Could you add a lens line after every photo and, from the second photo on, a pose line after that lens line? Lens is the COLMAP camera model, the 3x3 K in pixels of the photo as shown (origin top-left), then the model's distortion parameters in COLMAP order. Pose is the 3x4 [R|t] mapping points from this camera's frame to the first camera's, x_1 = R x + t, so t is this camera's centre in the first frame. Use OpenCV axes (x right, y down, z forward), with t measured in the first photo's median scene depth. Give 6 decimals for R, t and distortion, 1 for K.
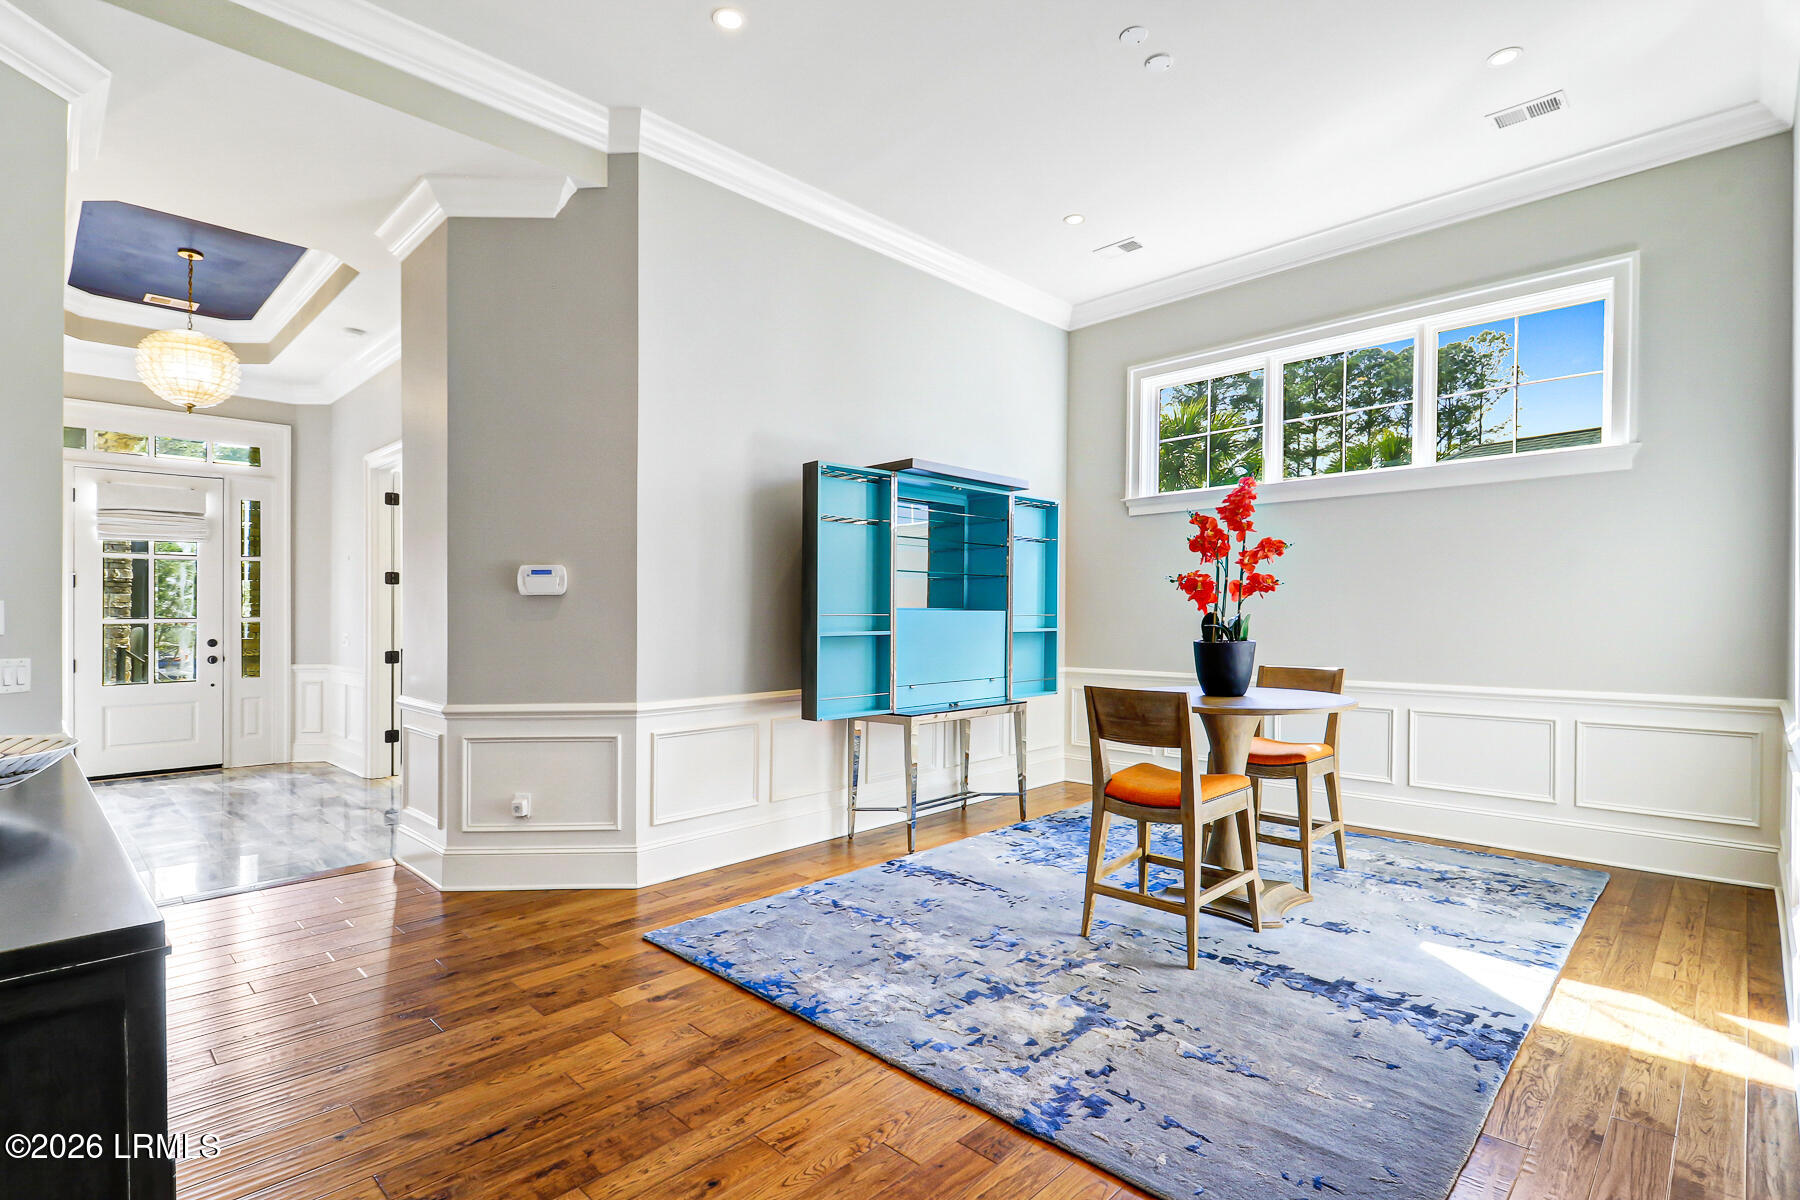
lens RADIAL K [[862.9, 0, 910.2], [0, 862.9, 610.8], [0, 0, 1]] dist [0.007394, -0.005063]
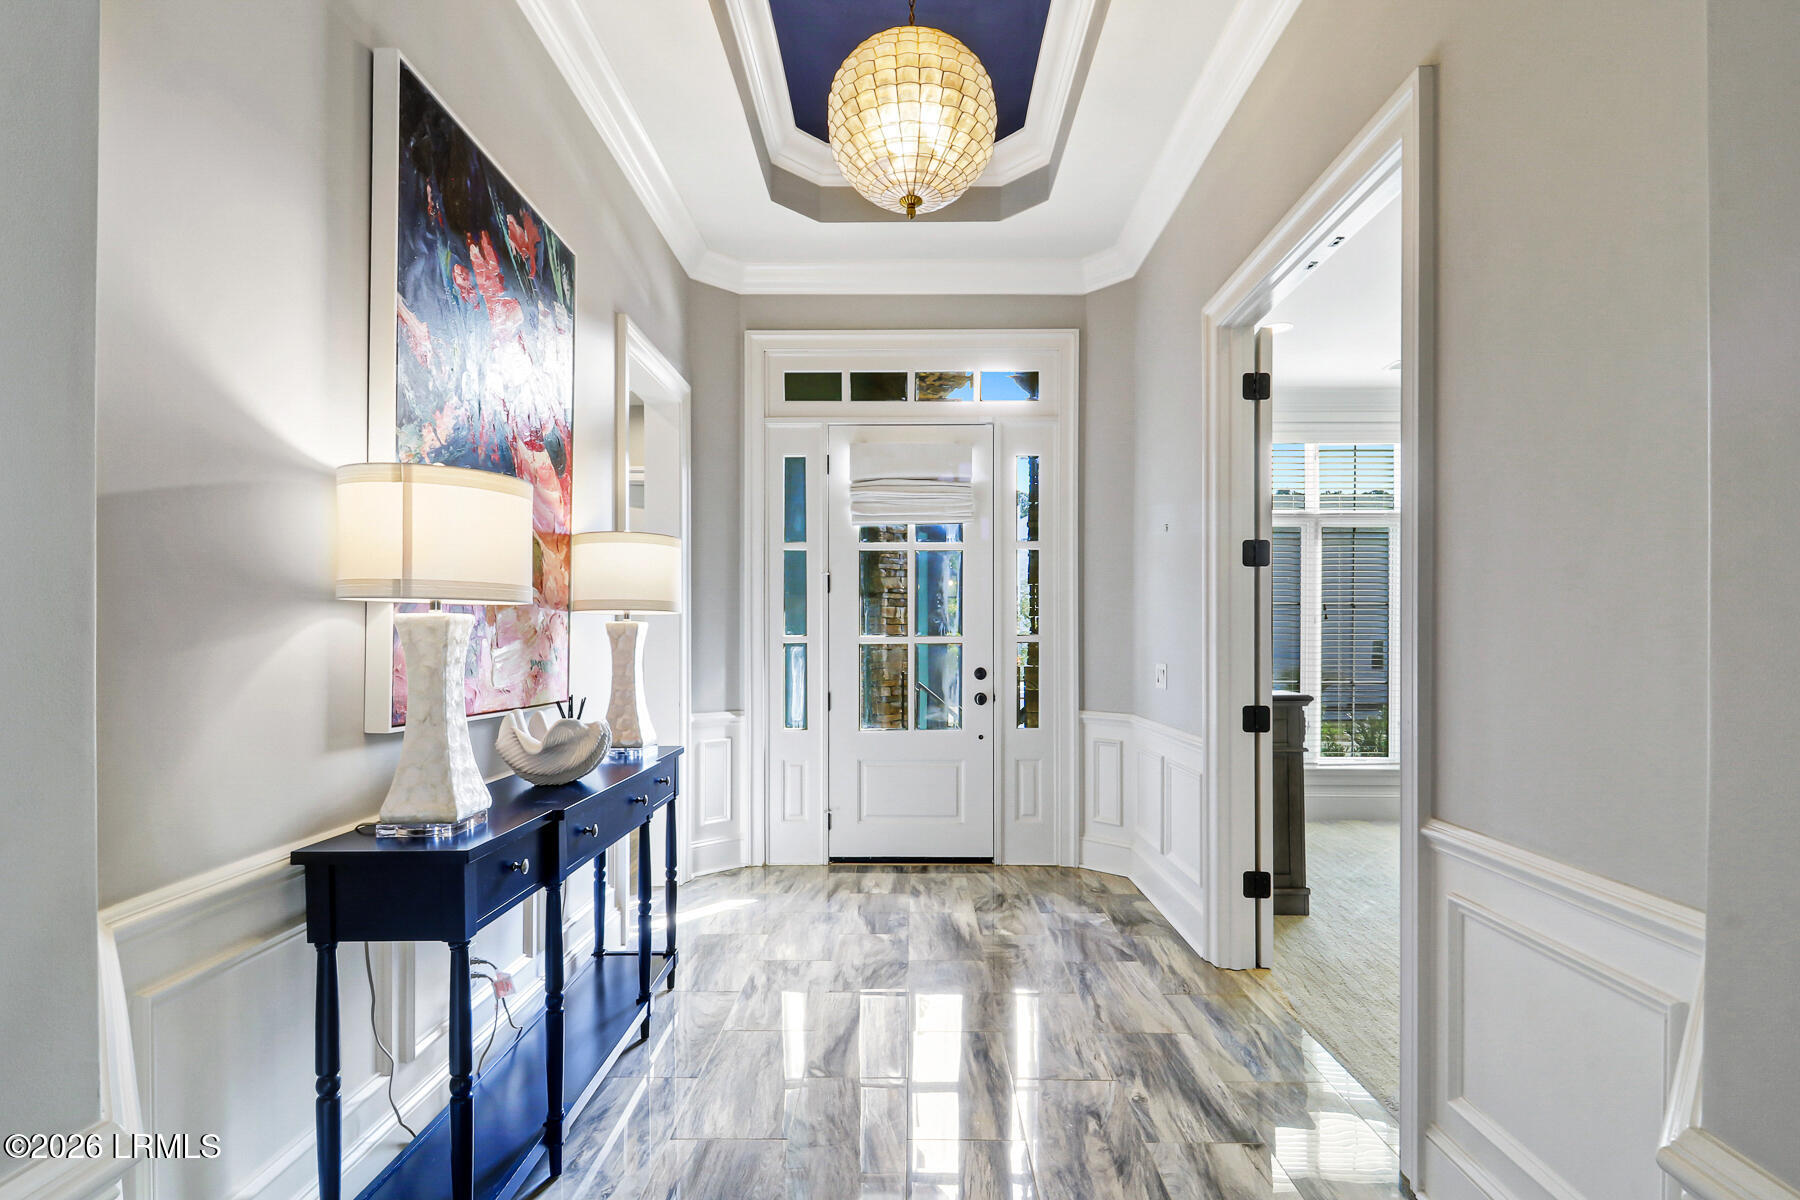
lens RADIAL K [[862.9, 0, 904.0], [0, 862.9, 630.3], [0, 0, 1]] dist [0.007394, -0.005063]
pose [[0.687277, -0.001790, -0.726393, -0.365975], [0.002639, 0.999997, 0.000033, 0.003748], [0.726390, -0.001940, 0.687280, 0.502463]]
